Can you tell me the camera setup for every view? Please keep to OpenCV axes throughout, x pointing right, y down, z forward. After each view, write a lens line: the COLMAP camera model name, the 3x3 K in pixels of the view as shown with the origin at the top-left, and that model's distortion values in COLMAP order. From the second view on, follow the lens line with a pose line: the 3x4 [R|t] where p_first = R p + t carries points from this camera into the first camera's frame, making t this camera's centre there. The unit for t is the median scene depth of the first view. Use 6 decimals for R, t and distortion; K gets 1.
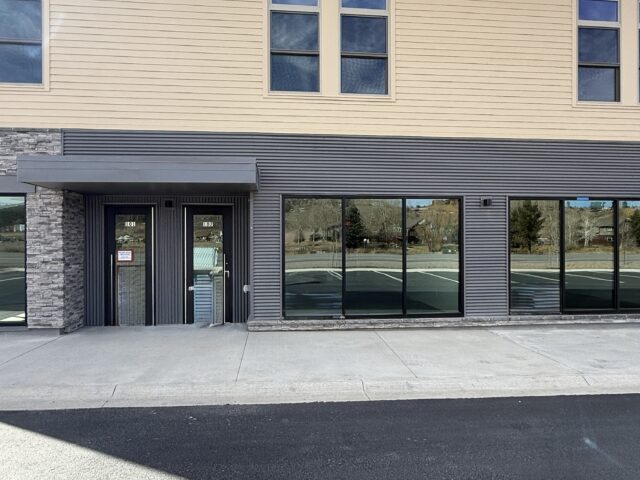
lens RADIAL K [[344.4, 0, 338.5], [0, 344.4, 242.4], [0, 0, 1]] dist [0.005569, -0.002907]
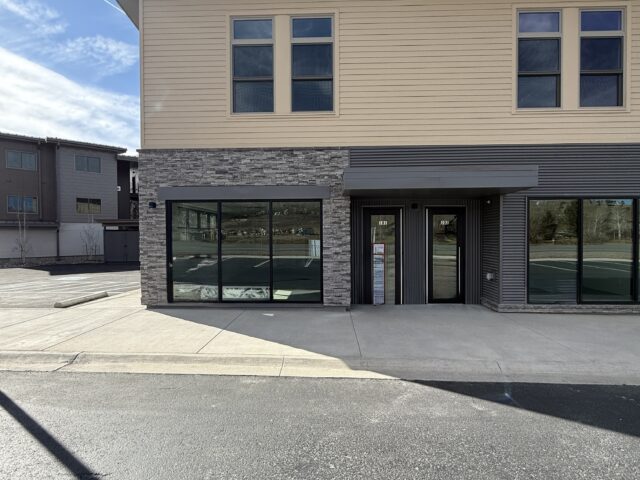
lens RADIAL K [[274.5, 0, 317.6], [0, 274.5, 233.1], [0, 0, 1]] dist [0.002009, -0.000056]
pose [[0.994912, -0.000505, -0.100744, -0.815253], [0.001555, 0.999945, 0.010351, -0.027208], [0.100733, -0.010455, 0.994859, 0.000199]]
